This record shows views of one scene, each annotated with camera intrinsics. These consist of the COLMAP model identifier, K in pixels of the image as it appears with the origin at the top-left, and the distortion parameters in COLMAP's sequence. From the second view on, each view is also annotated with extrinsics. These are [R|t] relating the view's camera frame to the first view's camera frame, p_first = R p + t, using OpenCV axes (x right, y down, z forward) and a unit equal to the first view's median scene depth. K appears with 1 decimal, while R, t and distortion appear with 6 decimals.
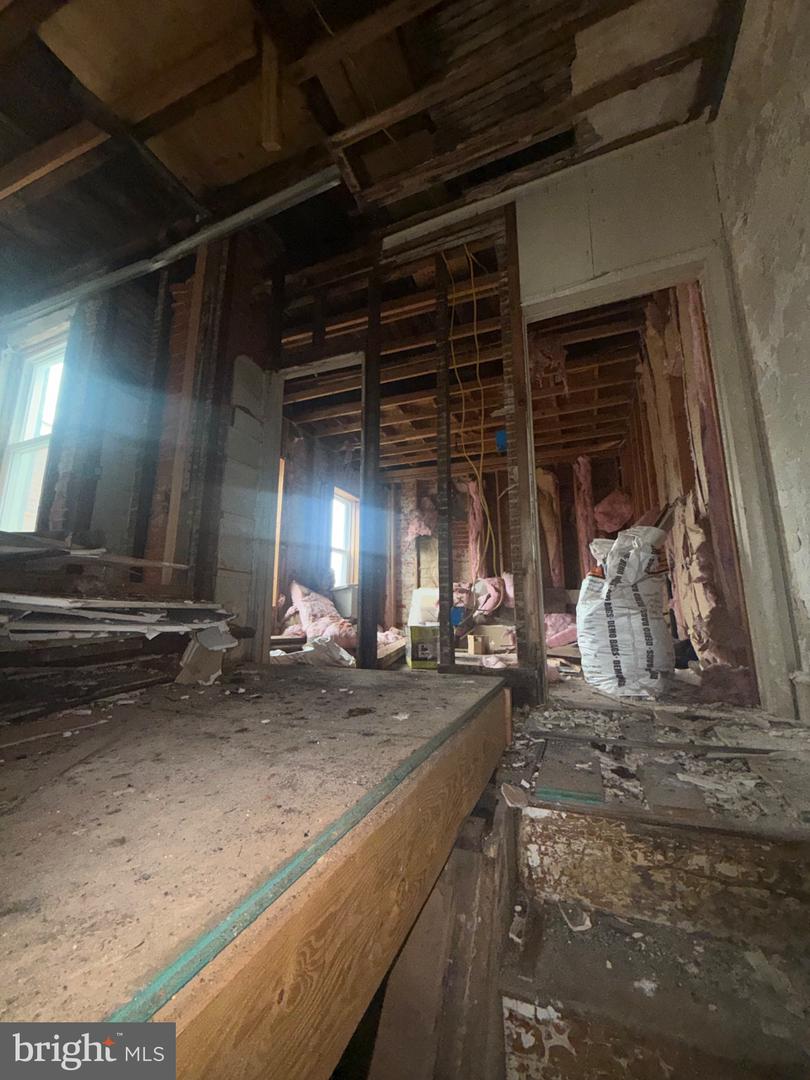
lens RADIAL K [[430.4, 0, 404.4], [0, 430.4, 536.8], [0, 0, 1]] dist [-0.001571, 0.000106]
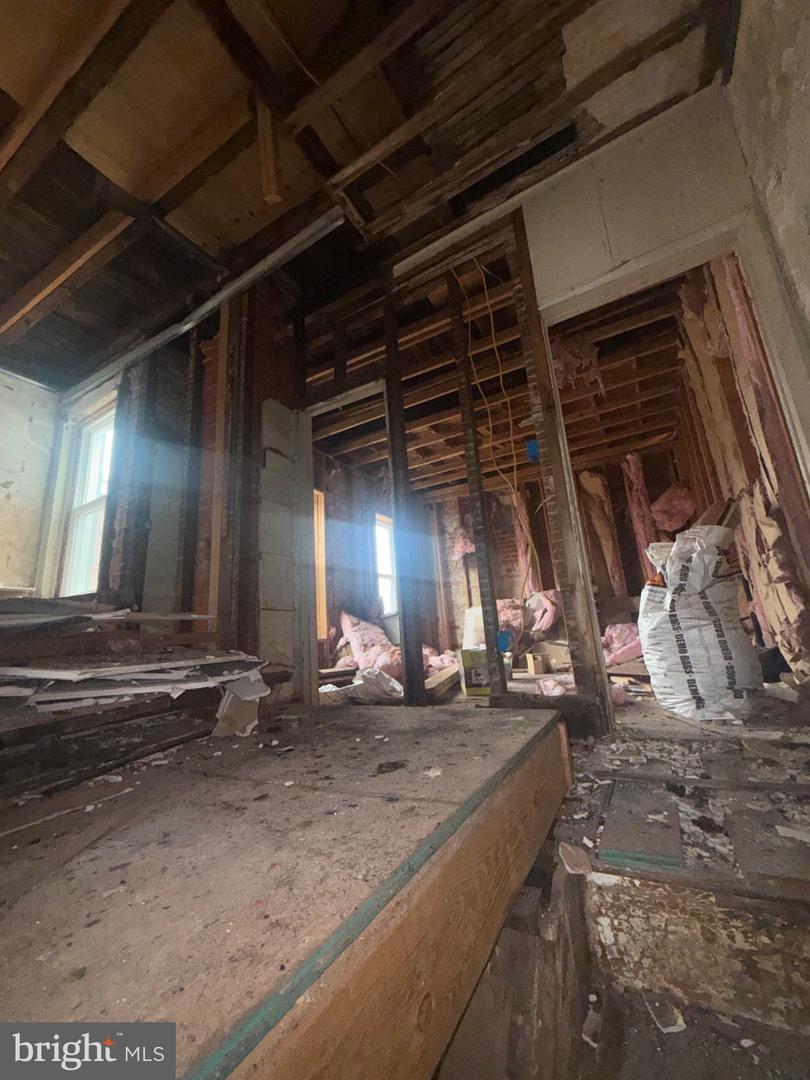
lens RADIAL K [[430.4, 0, 404.4], [0, 430.4, 536.8], [0, 0, 1]] dist [-0.001571, 0.000106]
pose [[0.988423, -0.098648, -0.115275, 0.036913], [0.093427, 0.994377, -0.049863, -0.014807], [0.119545, 0.038516, 0.992081, 0.034251]]
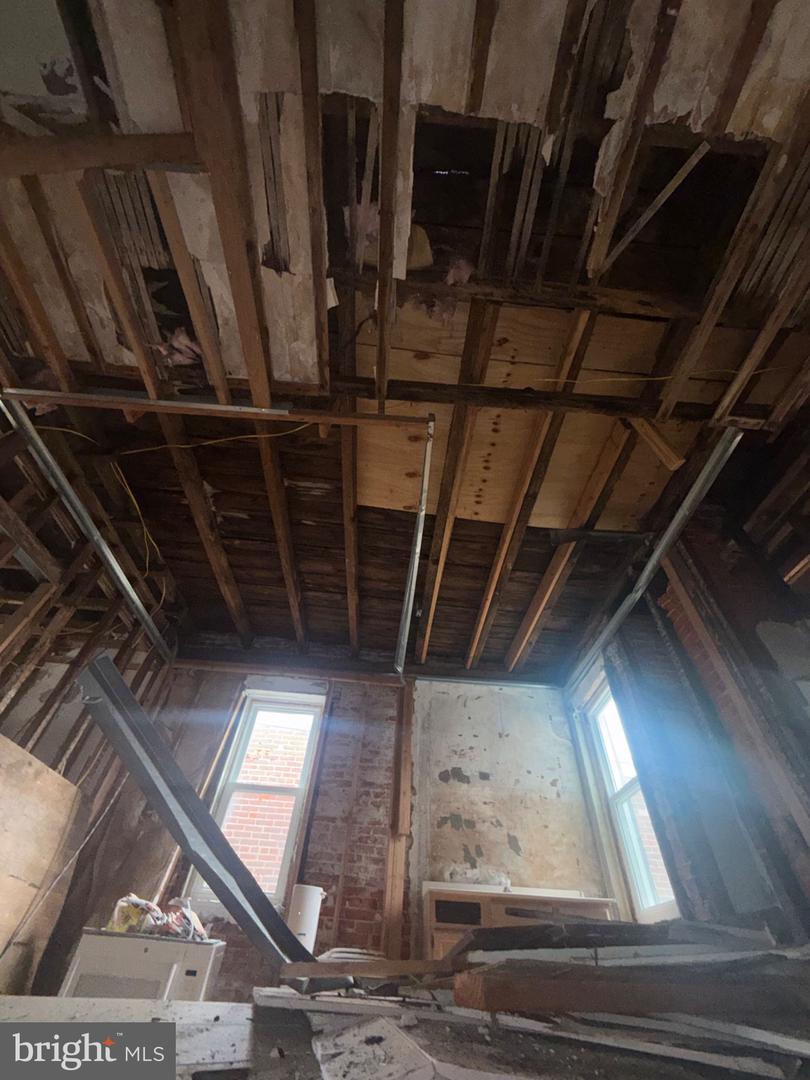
lens RADIAL K [[430.4, 0, 404.4], [0, 430.4, 536.8], [0, 0, 1]] dist [-0.001571, 0.000106]
pose [[0.431009, -0.643910, -0.632148, -0.007078], [0.119479, 0.735116, -0.667330, -0.043852], [0.894403, 0.212097, 0.393775, -0.093103]]
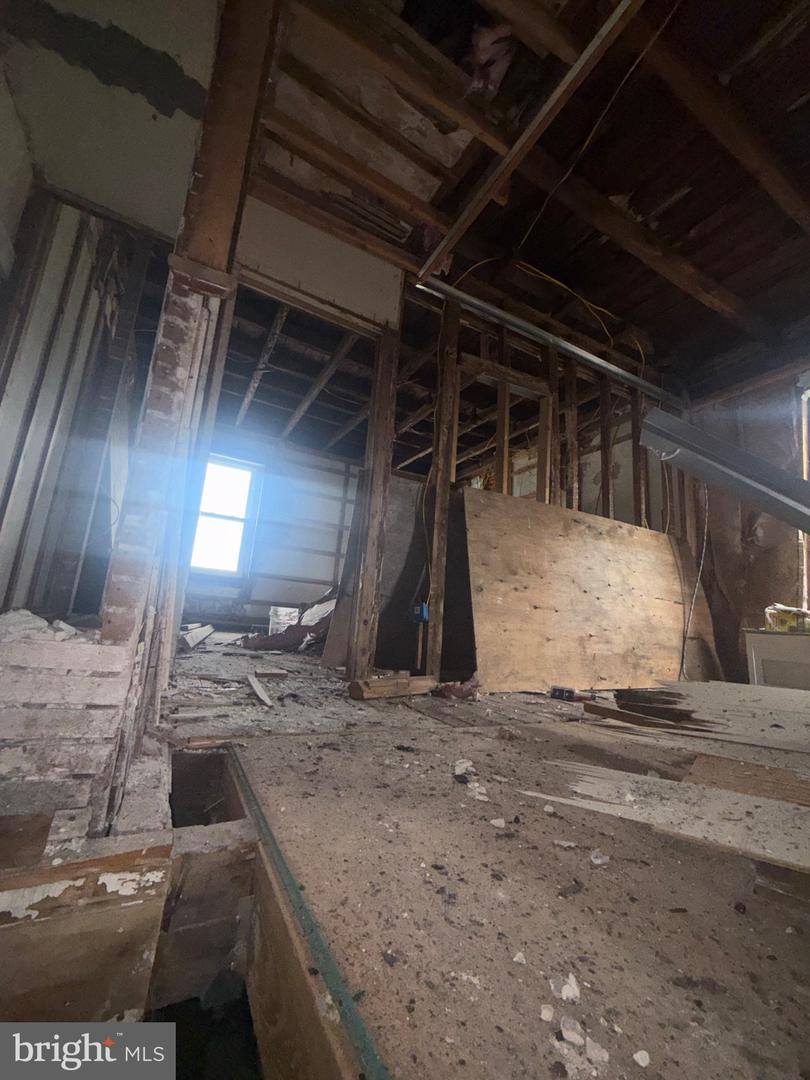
lens RADIAL K [[432.1, 0, 405.5], [0, 432.1, 536.8], [0, 0, 1]] dist [0.000282, 0.000109]
pose [[-0.634082, -0.198003, -0.747485, -0.088031], [0.067794, 0.948704, -0.308813, -0.073383], [0.770288, -0.246488, -0.588133, -0.134010]]
